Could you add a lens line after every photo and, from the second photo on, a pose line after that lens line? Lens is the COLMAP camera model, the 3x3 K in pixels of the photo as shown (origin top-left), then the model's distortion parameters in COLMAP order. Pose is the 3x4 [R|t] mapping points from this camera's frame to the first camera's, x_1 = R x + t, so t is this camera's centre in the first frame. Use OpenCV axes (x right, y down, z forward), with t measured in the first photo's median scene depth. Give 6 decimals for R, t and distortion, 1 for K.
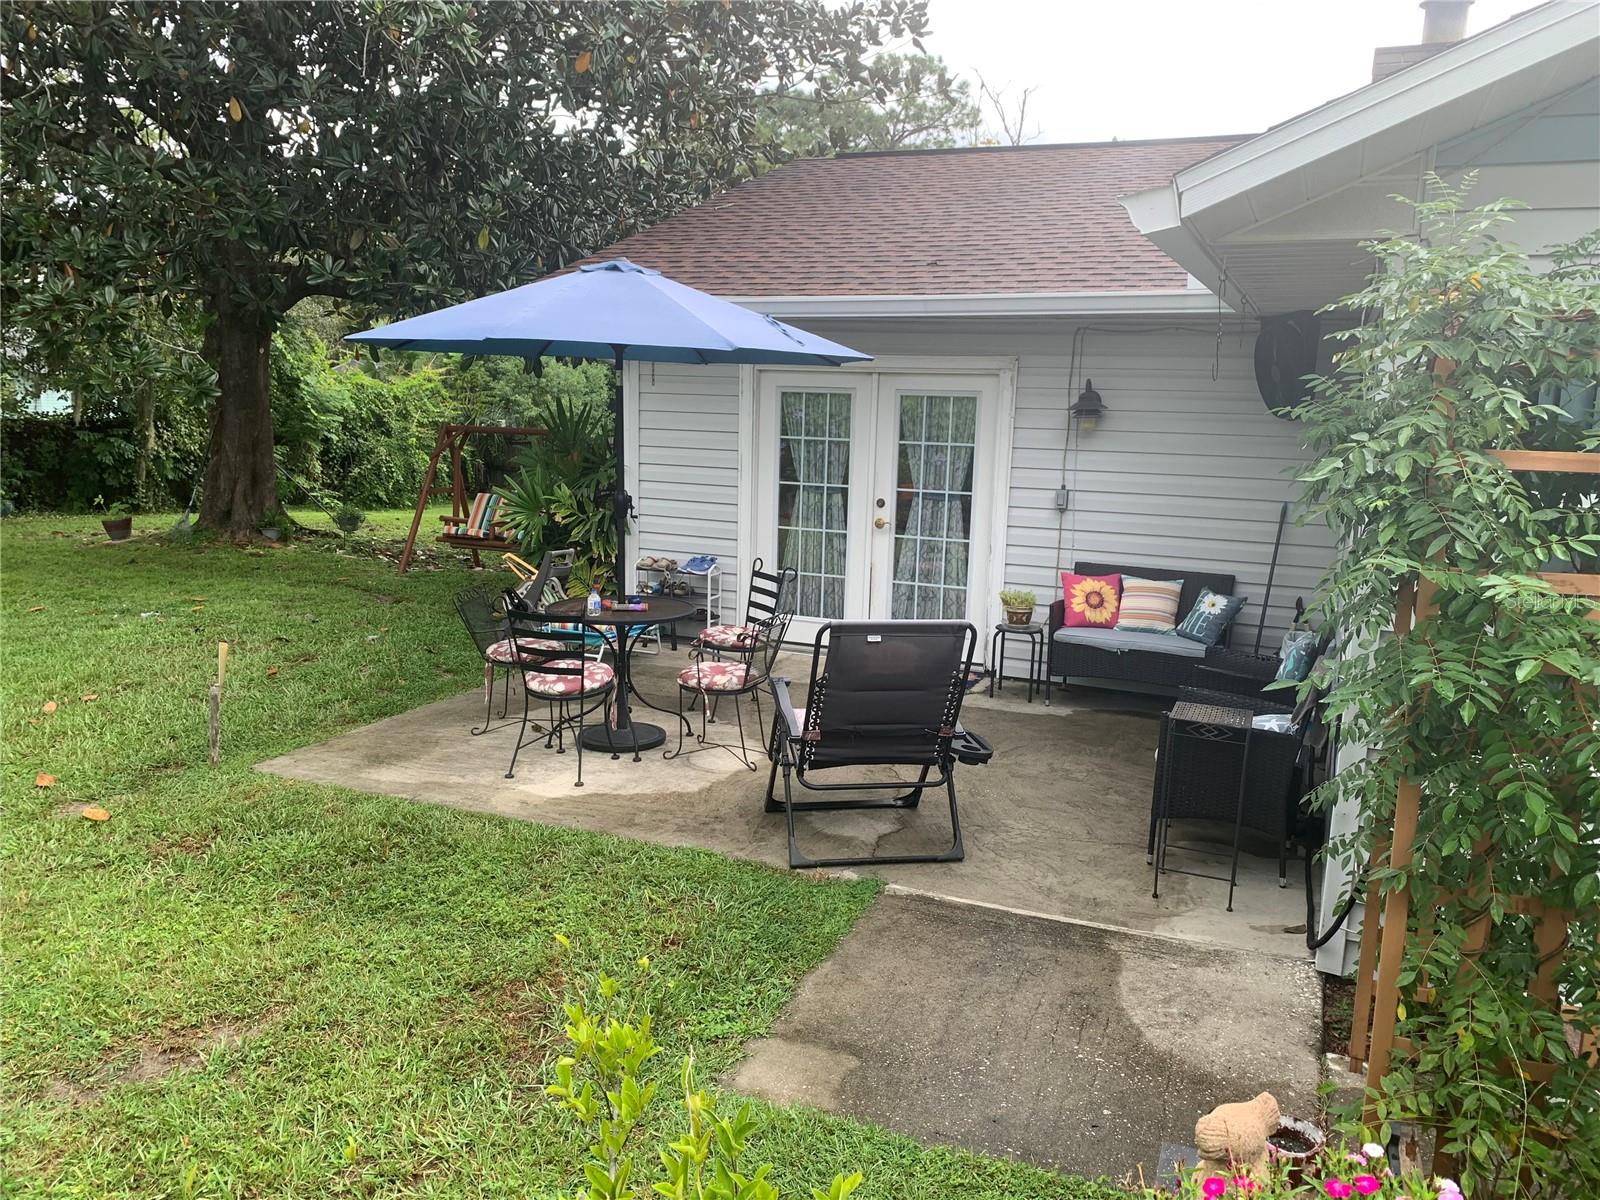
lens RADIAL K [[1213.9, 0, 806.0], [0, 1213.9, 594.7], [0, 0, 1]] dist [0.038568, -0.041881]
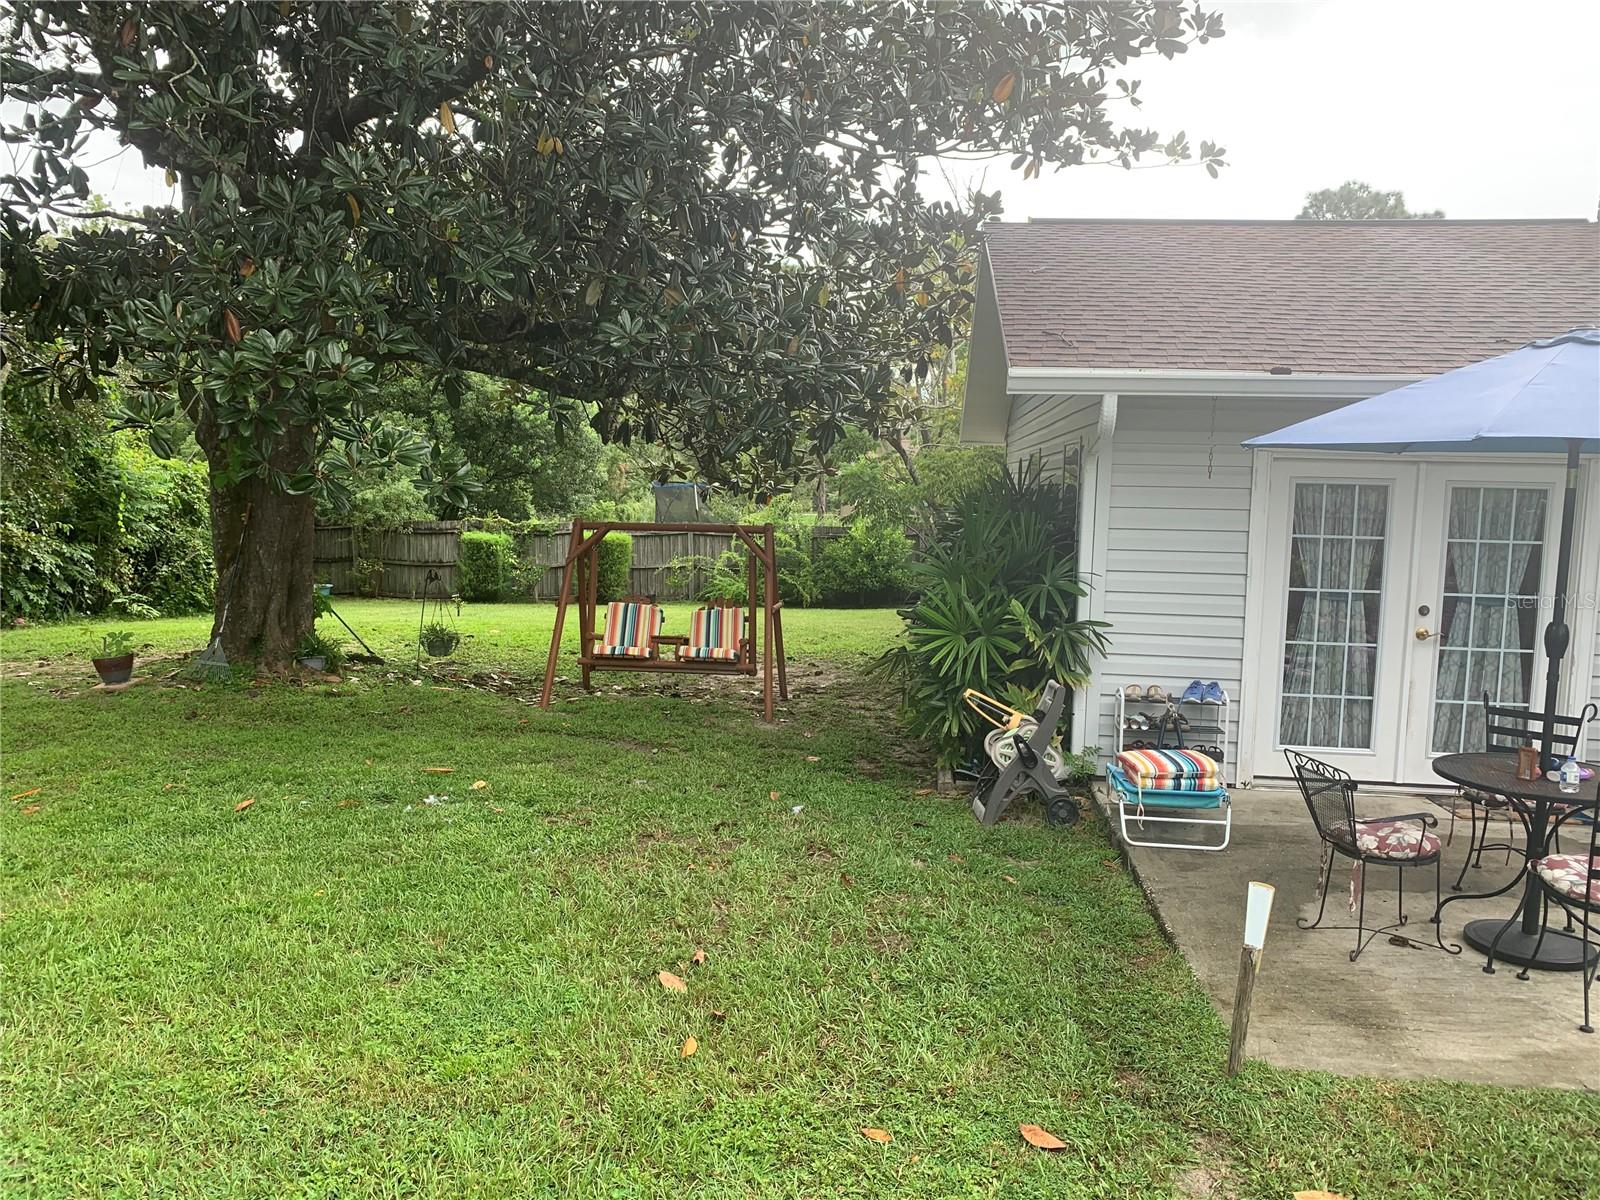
lens RADIAL K [[1213.9, 0, 794.7], [0, 1213.9, 594.3], [0, 0, 1]] dist [0.038568, -0.041881]
pose [[0.959490, -0.033809, 0.279706, -0.691774], [0.050300, 0.997380, -0.051992, -0.072856], [-0.277215, 0.063955, 0.958677, 0.326007]]
